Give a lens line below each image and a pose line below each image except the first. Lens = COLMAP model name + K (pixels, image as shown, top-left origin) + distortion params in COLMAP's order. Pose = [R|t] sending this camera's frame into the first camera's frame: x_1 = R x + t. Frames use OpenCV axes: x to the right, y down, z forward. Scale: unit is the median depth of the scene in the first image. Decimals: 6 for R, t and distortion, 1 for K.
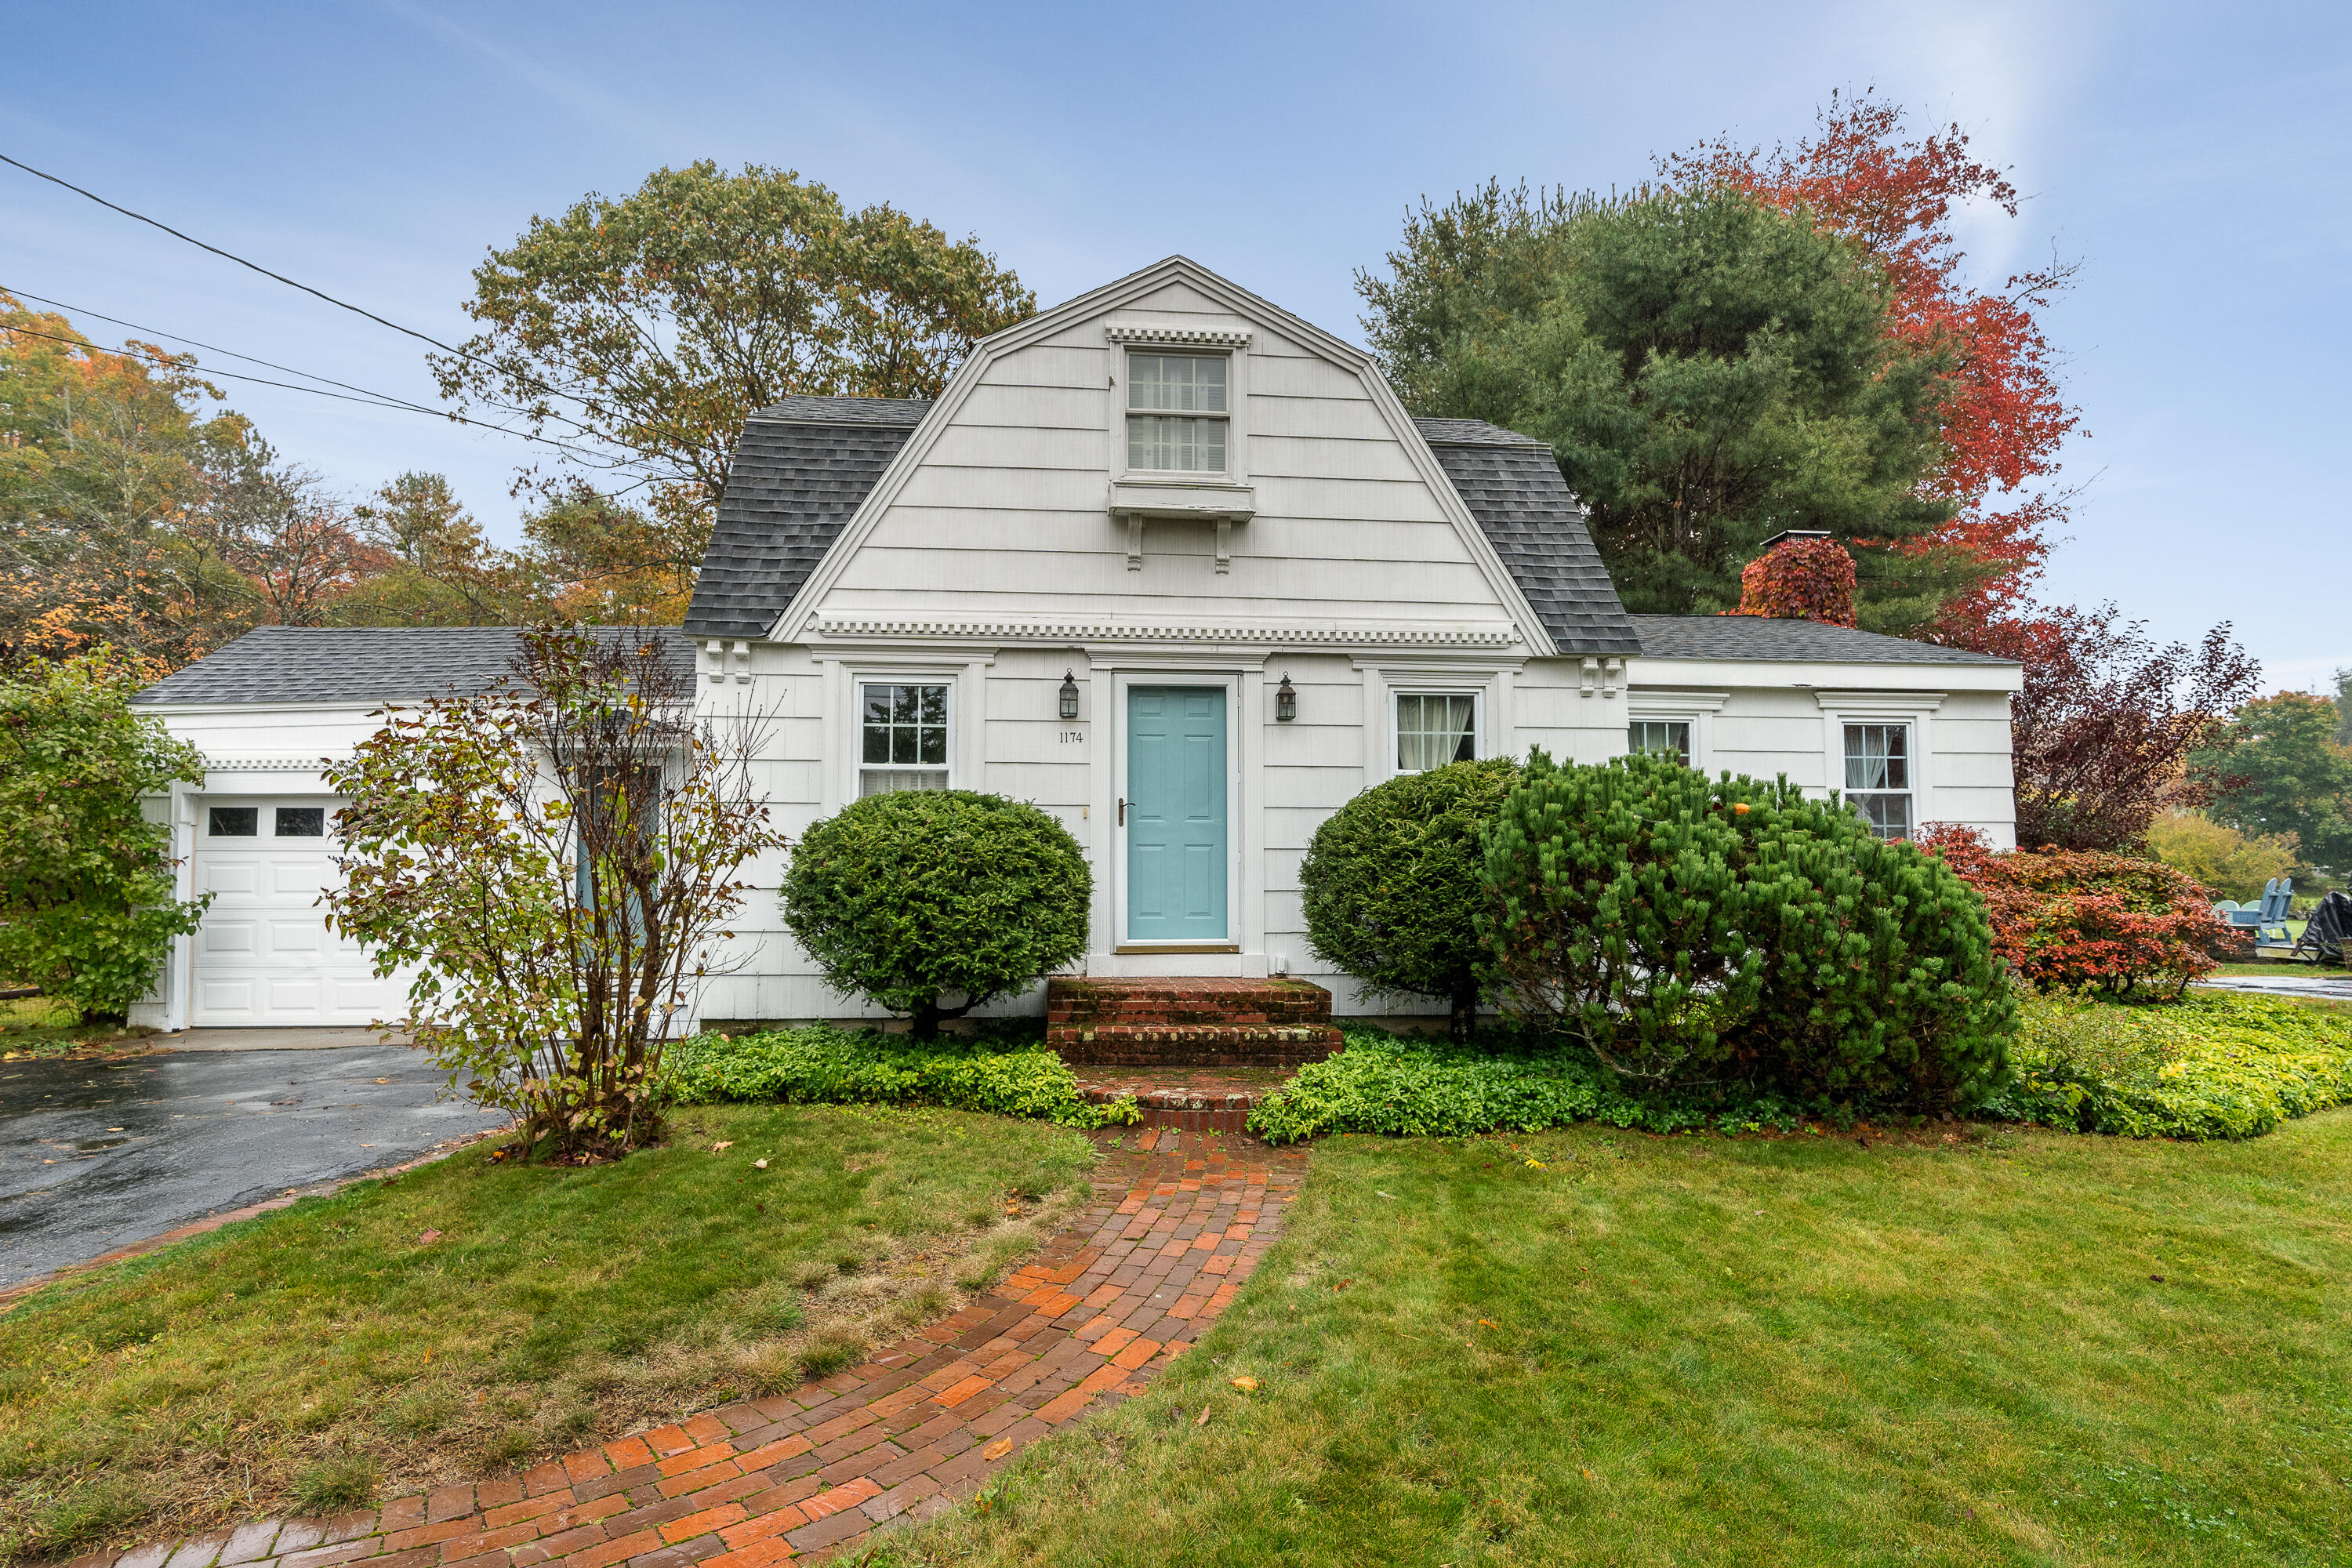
lens RADIAL K [[1154.3, 0, 1176.0], [0, 1154.3, 784.0], [0, 0, 1]] dist [-0.009746, 0.000624]
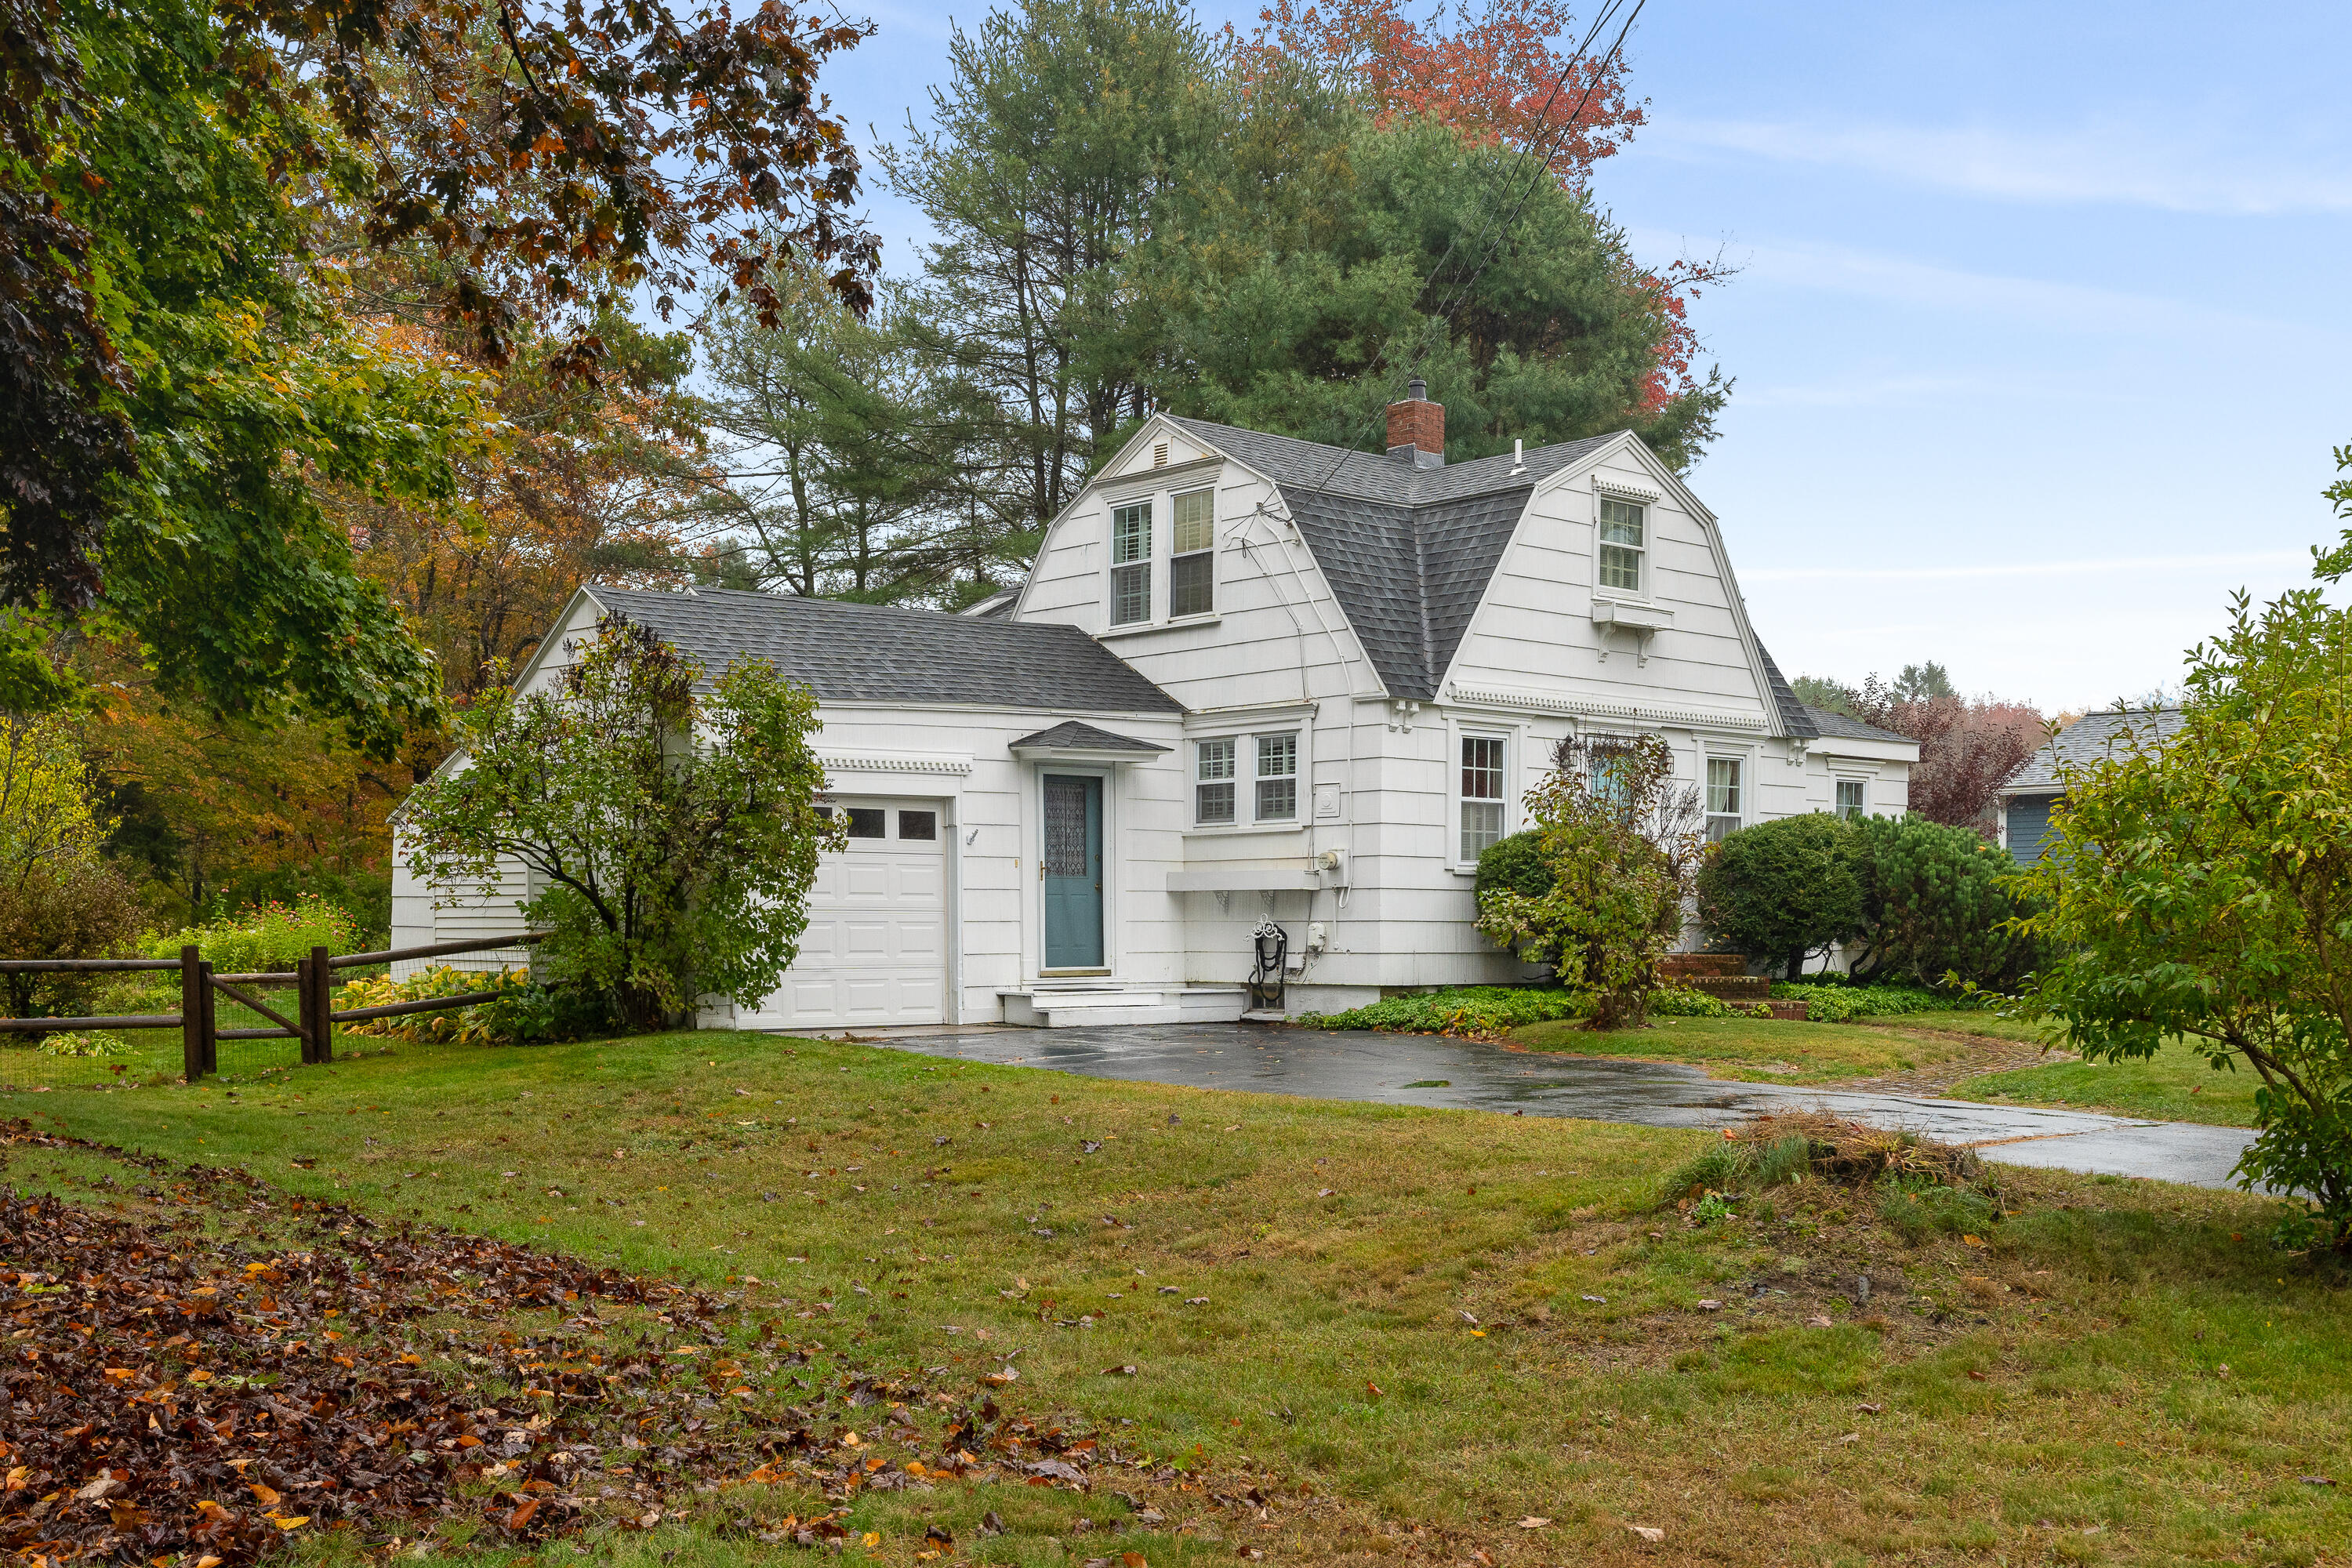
lens RADIAL K [[2327.1, 0, 1176.0], [0, 2327.1, 784.0], [0, 0, 1]] dist [-0.005087, -0.011638]
pose [[0.802076, 0.036201, 0.596123, -2.071997], [-0.050373, 0.998705, 0.007127, -0.034272], [-0.595093, -0.035745, 0.802861, -0.921338]]
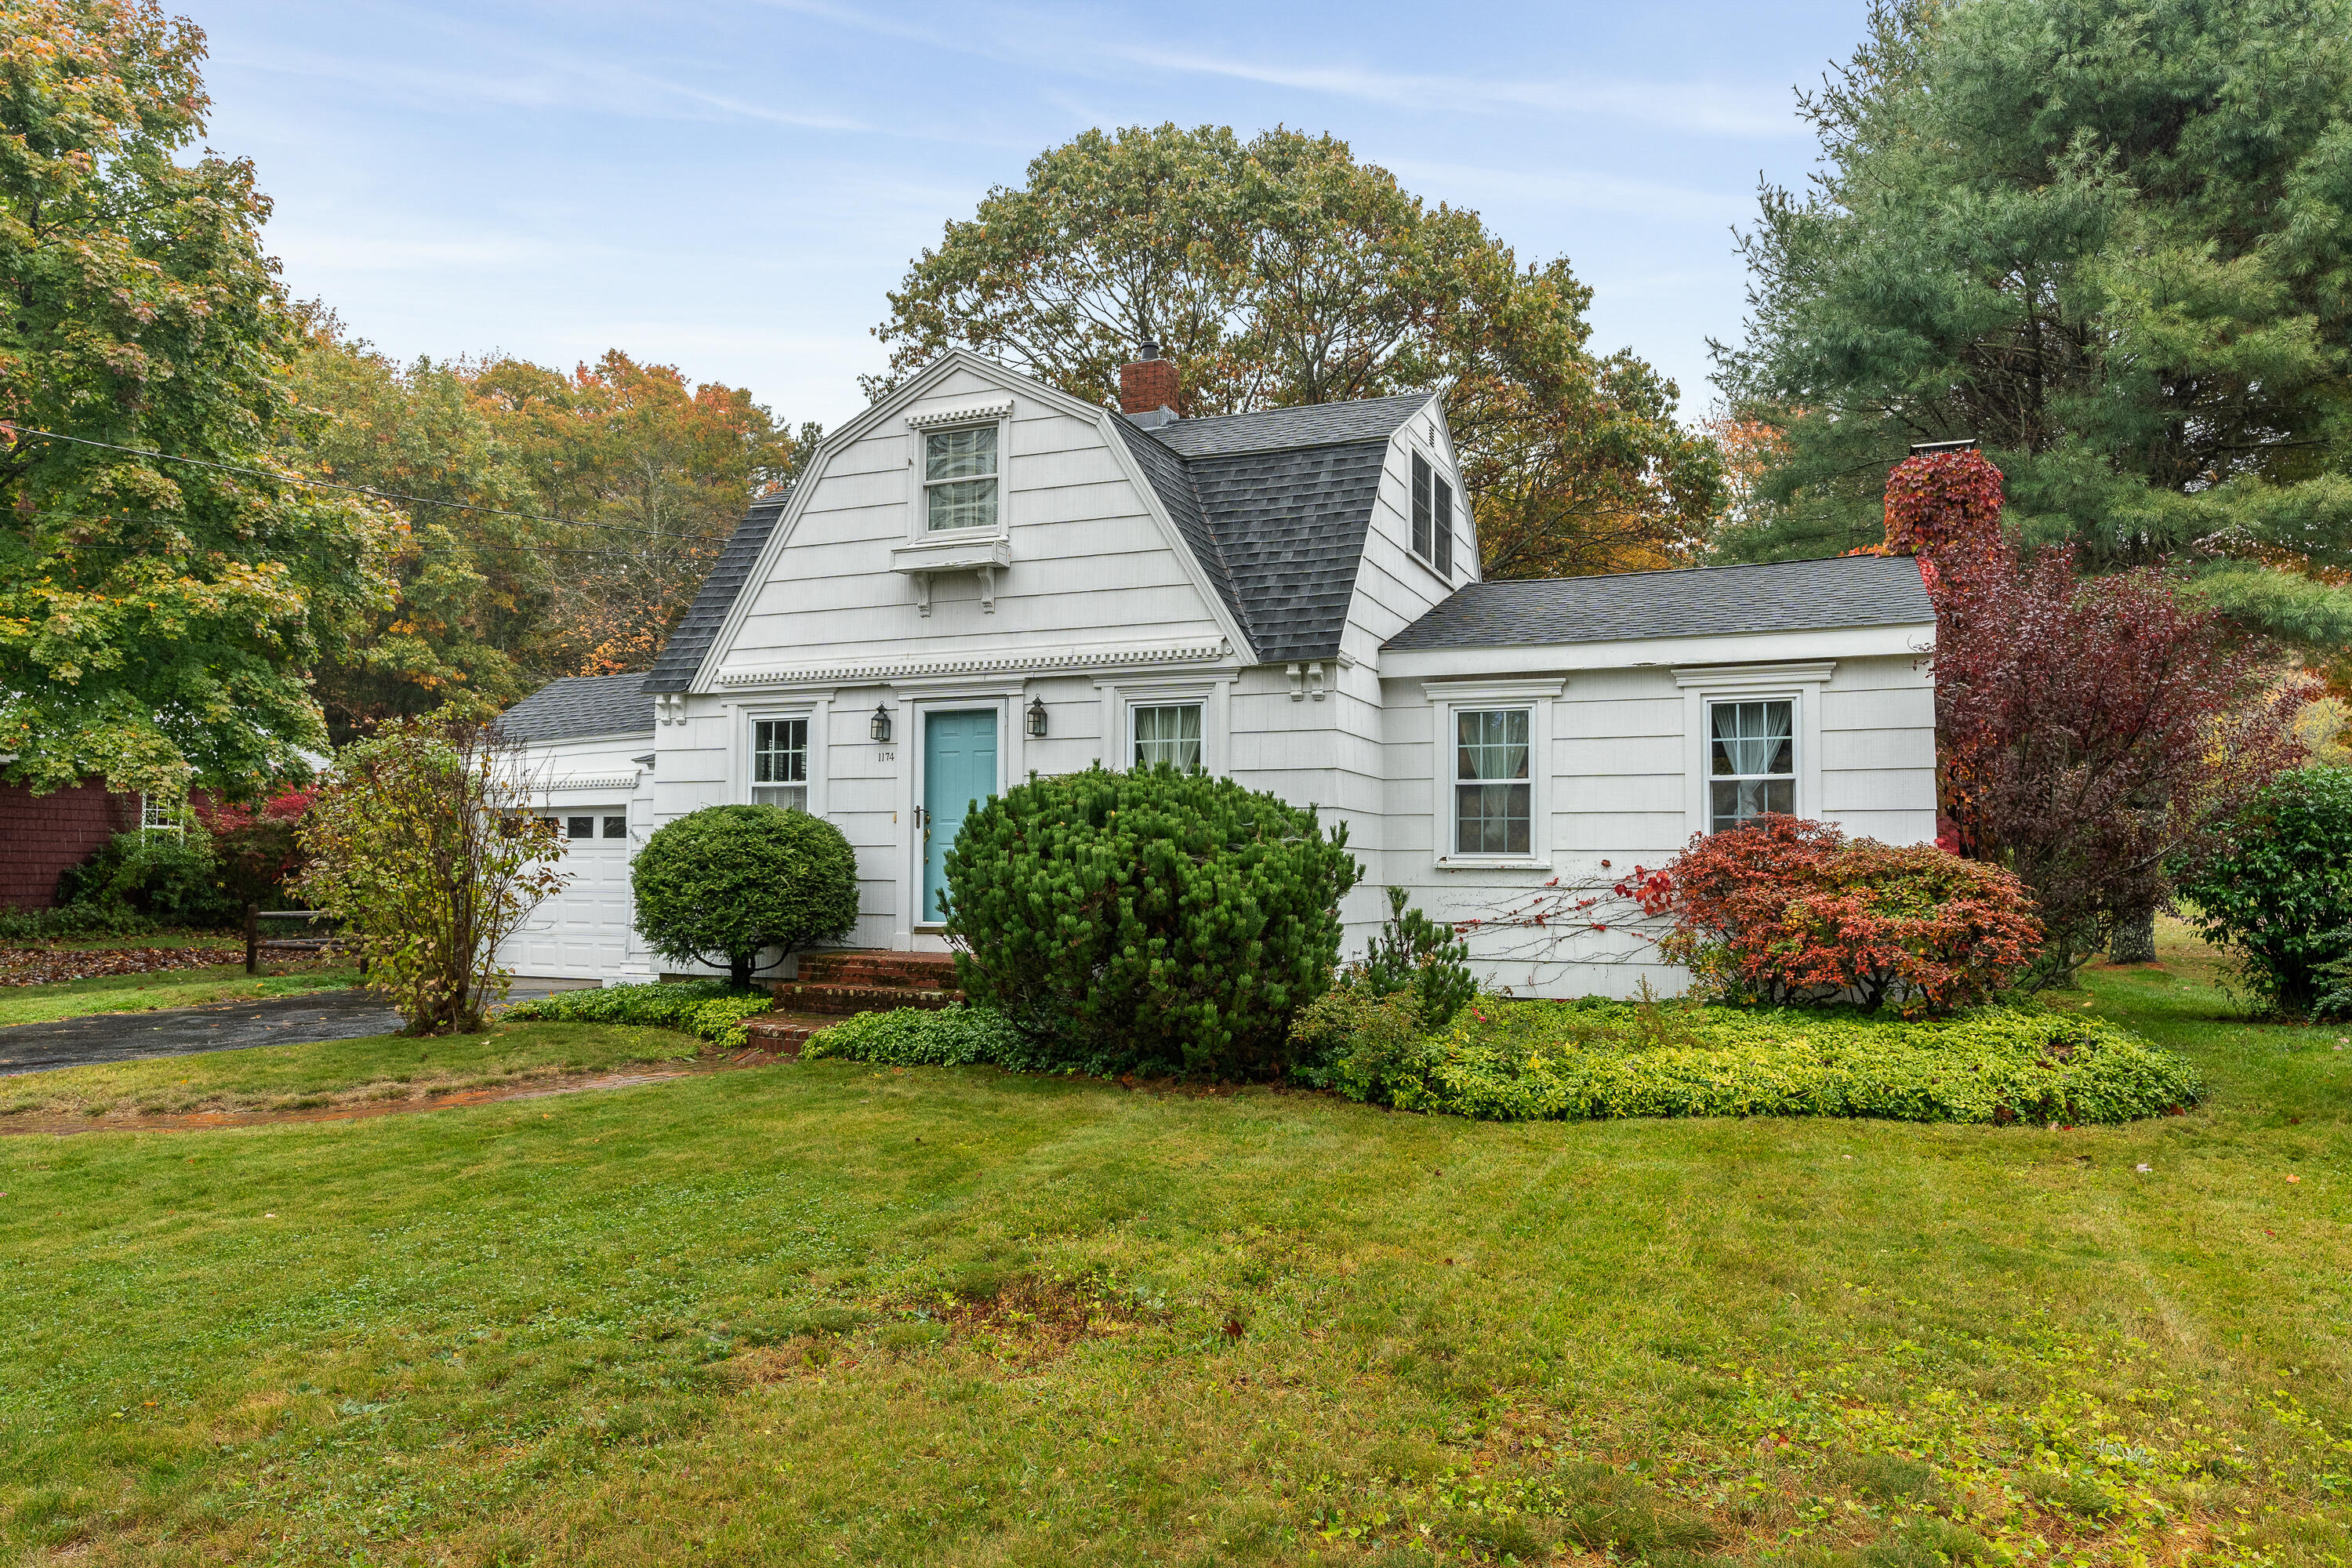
lens RADIAL K [[1479.6, 0, 1226.0], [0, 1479.6, 758.0], [0, 0, 1]] dist [0.003800, 0.000086]
pose [[0.890770, -0.030915, -0.453402, 0.935813], [0.031781, 0.999479, -0.005712, -0.018337], [0.453342, -0.009321, 0.891288, -0.240216]]
